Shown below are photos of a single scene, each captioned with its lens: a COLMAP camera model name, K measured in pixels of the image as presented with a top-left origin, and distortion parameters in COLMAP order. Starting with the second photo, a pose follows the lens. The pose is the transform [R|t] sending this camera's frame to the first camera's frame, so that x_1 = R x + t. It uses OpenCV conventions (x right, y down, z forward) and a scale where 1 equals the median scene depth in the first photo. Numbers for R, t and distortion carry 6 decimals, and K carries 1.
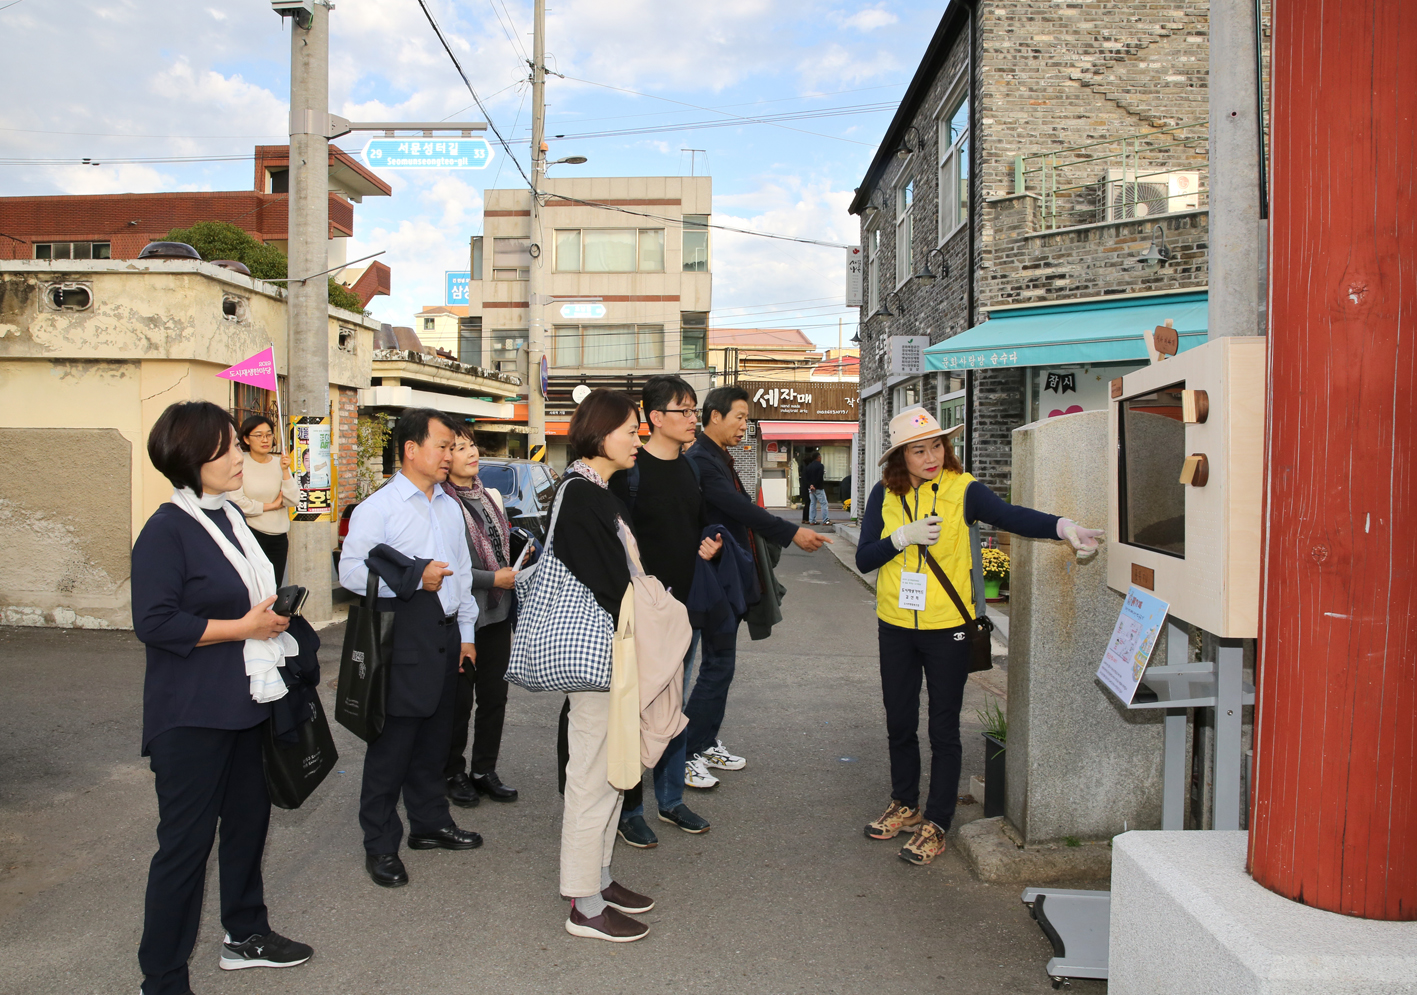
lens RADIAL K [[1005.5, 0, 708.4], [0, 1005.5, 495.2], [0, 0, 1]] dist [-0.000371, -0.000038]
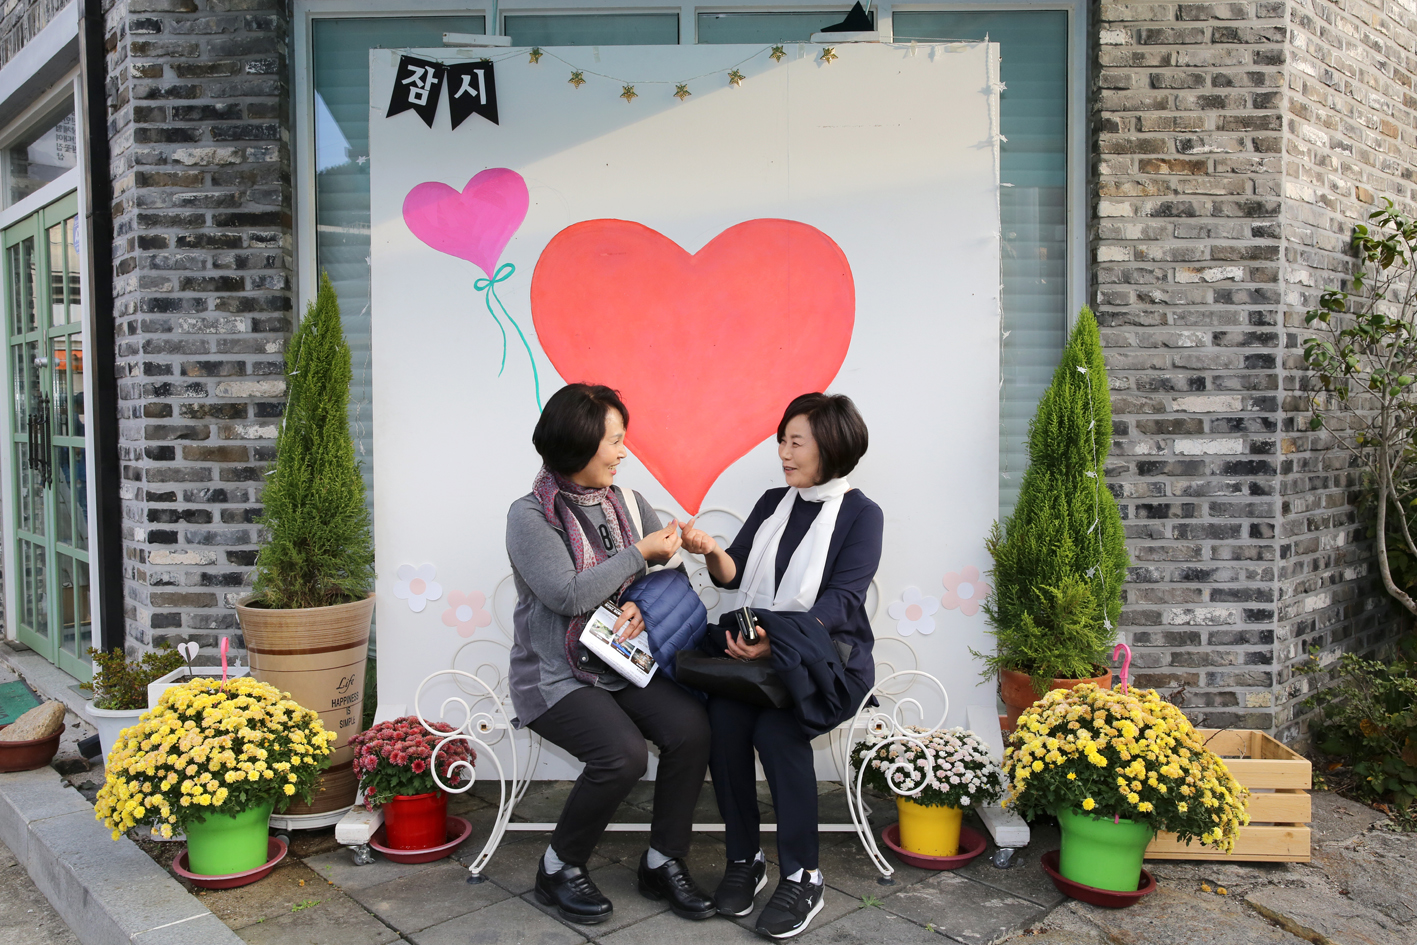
lens RADIAL K [[1139.9, 0, 708.6], [0, 1139.9, 471.9], [0, 0, 1]] dist [-0.001459, 0.001334]
pose [[0.718779, -0.040418, 0.694063, 0.151561], [0.032500, 0.999171, 0.024528, -0.004328], [-0.694479, 0.004927, 0.719496, 0.636354]]
